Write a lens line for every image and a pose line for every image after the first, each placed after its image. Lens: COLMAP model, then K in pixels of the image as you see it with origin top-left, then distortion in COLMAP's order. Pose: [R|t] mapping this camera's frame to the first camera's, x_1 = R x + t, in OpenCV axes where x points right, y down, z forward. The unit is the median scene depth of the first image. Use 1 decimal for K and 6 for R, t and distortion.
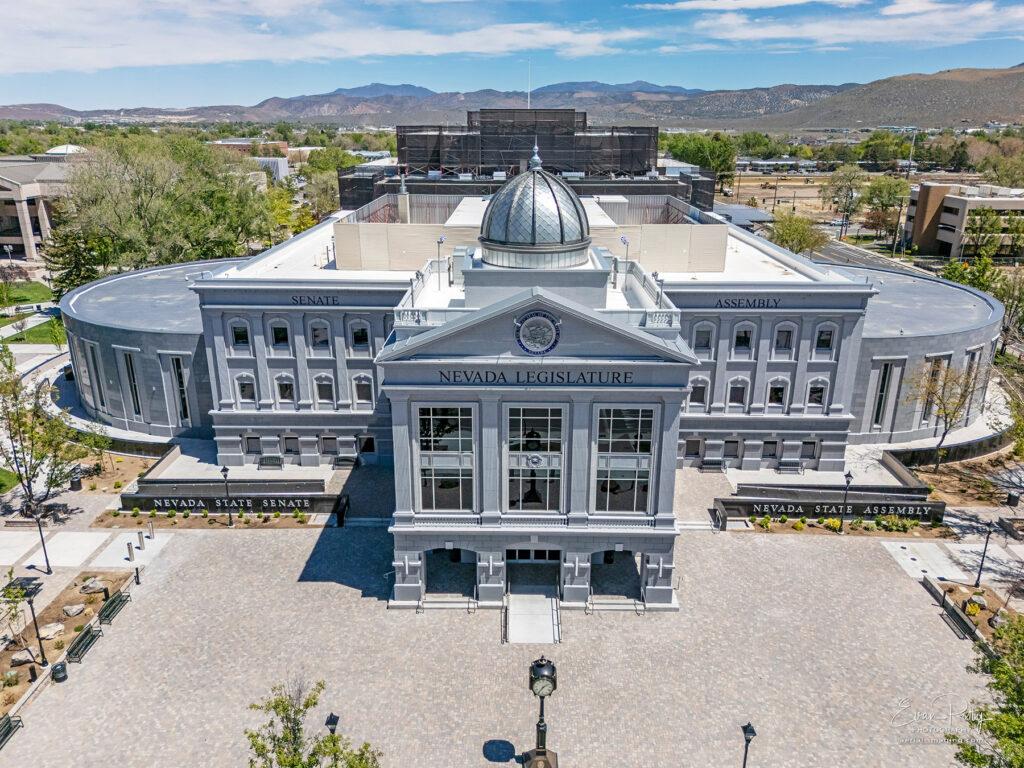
lens RADIAL K [[741.7, 0, 513.4], [0, 741.7, 398.4], [0, 0, 1]] dist [0.071354, -0.061746]
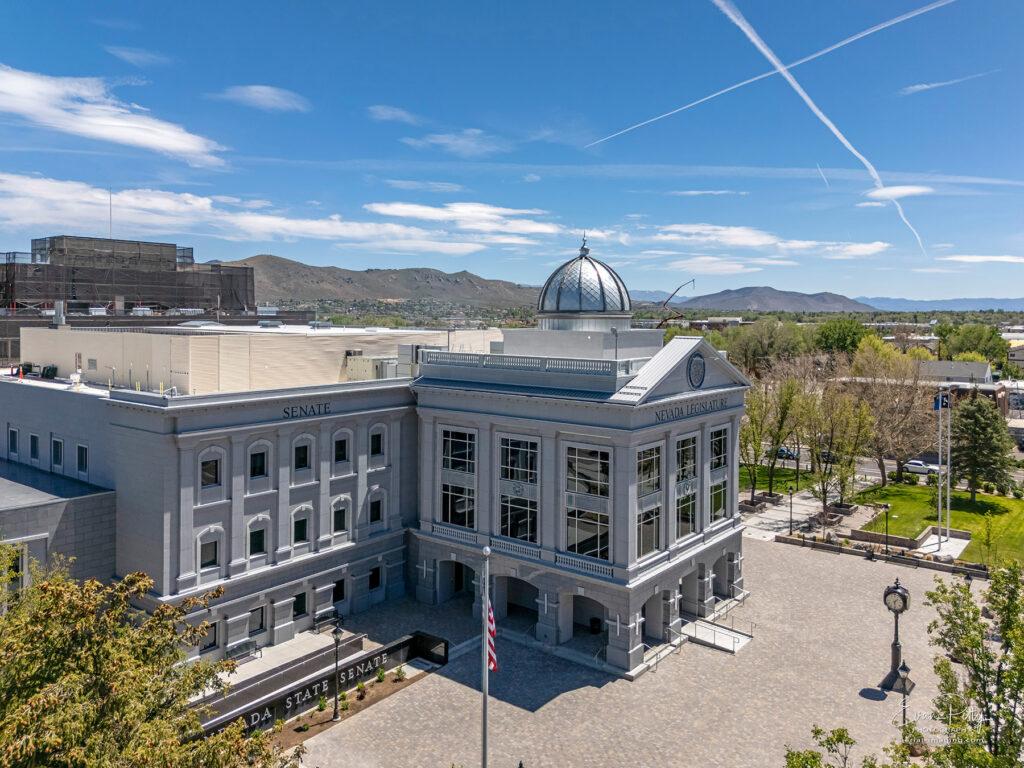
lens RADIAL K [[788.2, 0, 511.7], [0, 788.2, 334.2], [0, 0, 1]] dist [0.083398, -0.078398]
pose [[0.611173, -0.021236, 0.791212, -0.854166], [0.267749, 0.946253, -0.181426, 0.007538], [-0.744835, 0.322729, 0.584010, 0.313799]]
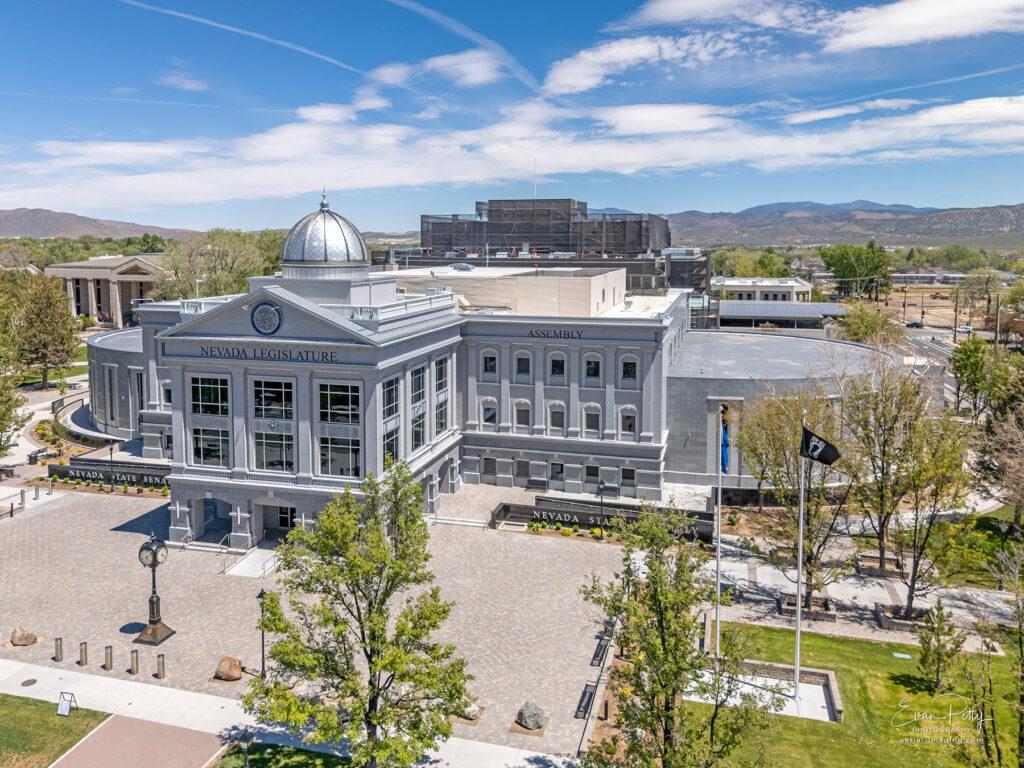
lens RADIAL K [[788.2, 0, 511.7], [0, 788.2, 334.2], [0, 0, 1]] dist [0.083398, -0.078398]
pose [[0.968307, 0.028807, -0.248096, 0.568575], [-0.086314, 0.970721, -0.224168, 0.153063], [0.234374, 0.238478, 0.942442, -0.147082]]
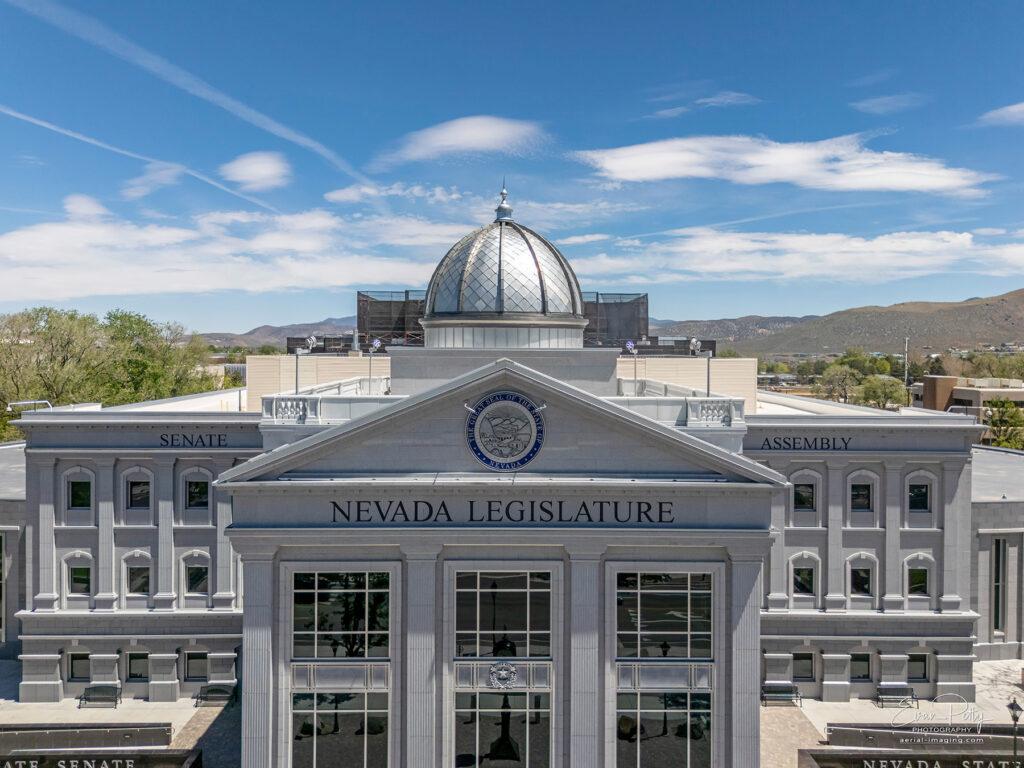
lens RADIAL K [[766.1, 0, 513.5], [0, 766.1, 366.8], [0, 0, 1]] dist [0.061005, -0.056337]
pose [[0.999702, 0.001654, 0.024362, 0.017383], [0.006309, 0.946333, -0.323131, 0.041359], [-0.023589, 0.323188, 0.946041, 0.299626]]
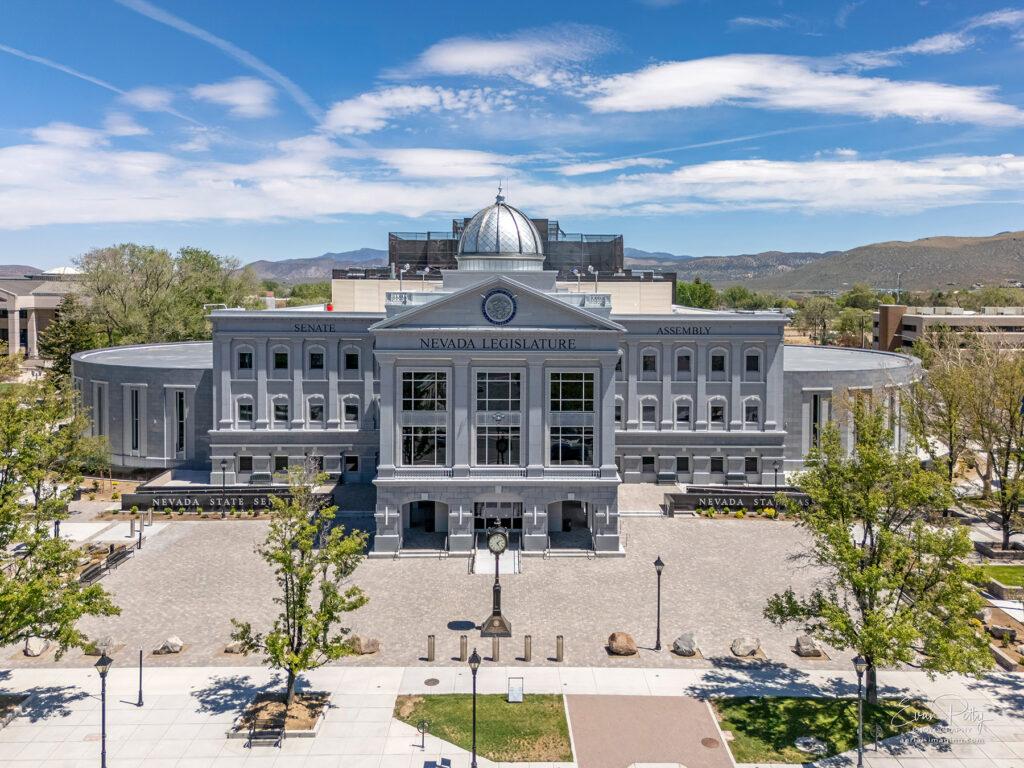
lens RADIAL K [[800.4, 0, 526.5], [0, 800.4, 336.5], [0, 0, 1]] dist [0.075946, -0.005104]
pose [[0.999544, 0.002075, 0.030134, 0.027131], [0.006597, 0.958554, -0.284833, 0.251731], [-0.029476, 0.284902, 0.958103, -0.215669]]
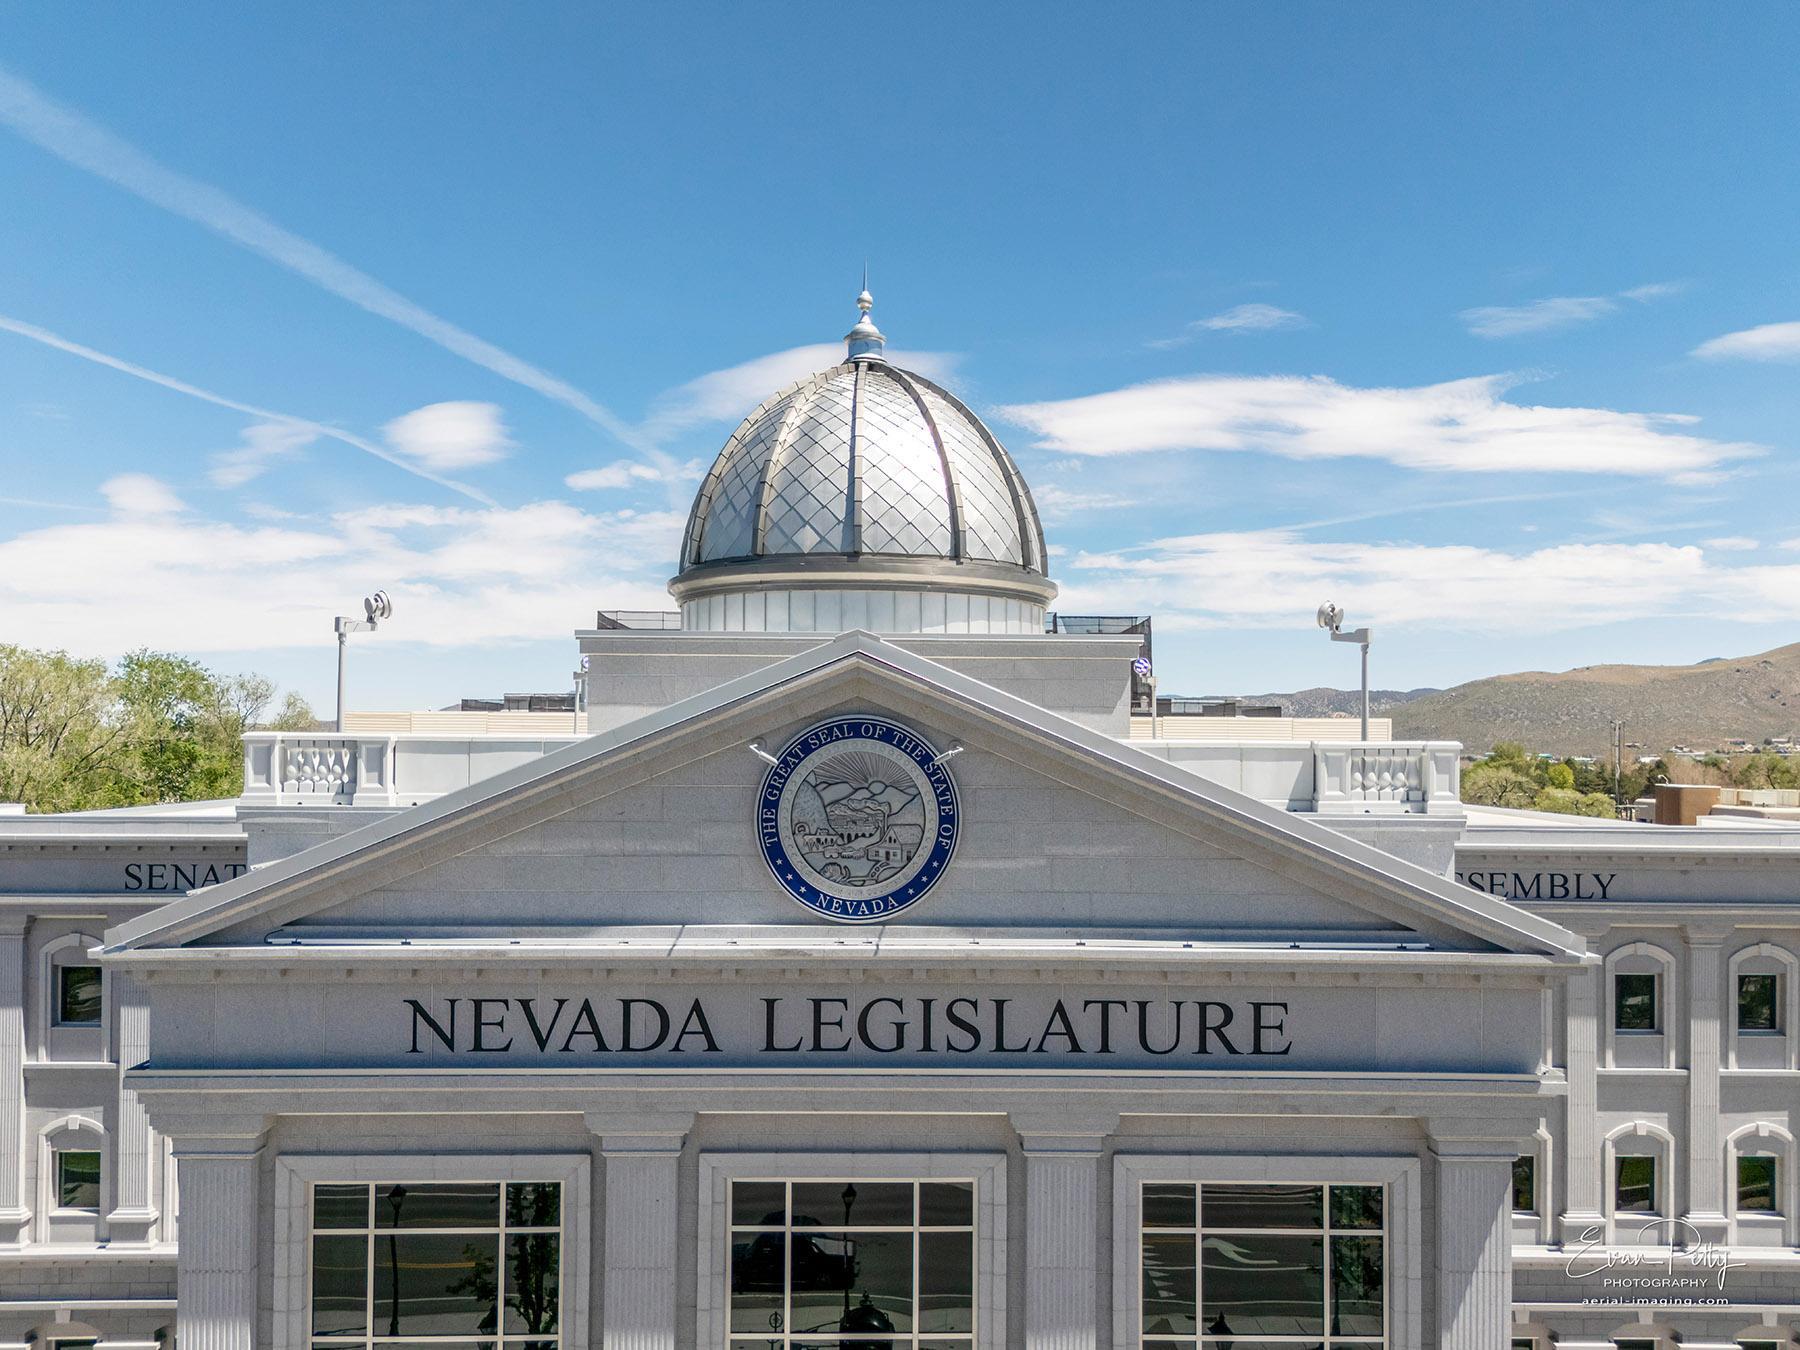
lens RADIAL K [[1359.2, 0, 902.9], [0, 1359.2, 746.7], [0, 0, 1]] dist [0.063909, -0.065829]
pose [[0.999612, 0.004102, 0.027542, 0.024851], [0.005668, 0.938413, -0.345470, 0.024582], [-0.027263, 0.345492, 0.938026, 0.433191]]
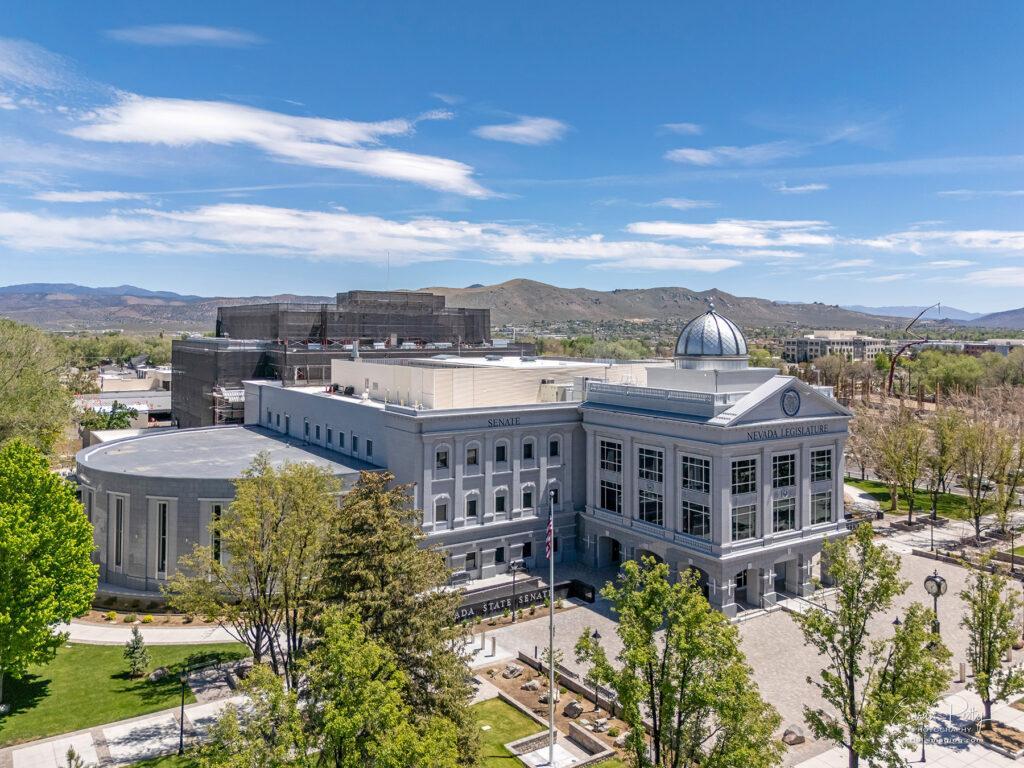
lens RADIAL K [[788.2, 0, 511.7], [0, 788.2, 334.2], [0, 0, 1]] dist [0.083398, -0.078398]
pose [[0.824040, -0.002372, 0.566527, -1.023084], [0.193060, 0.941312, -0.276874, 0.093911], [-0.532622, 0.337529, 0.776136, -0.042883]]
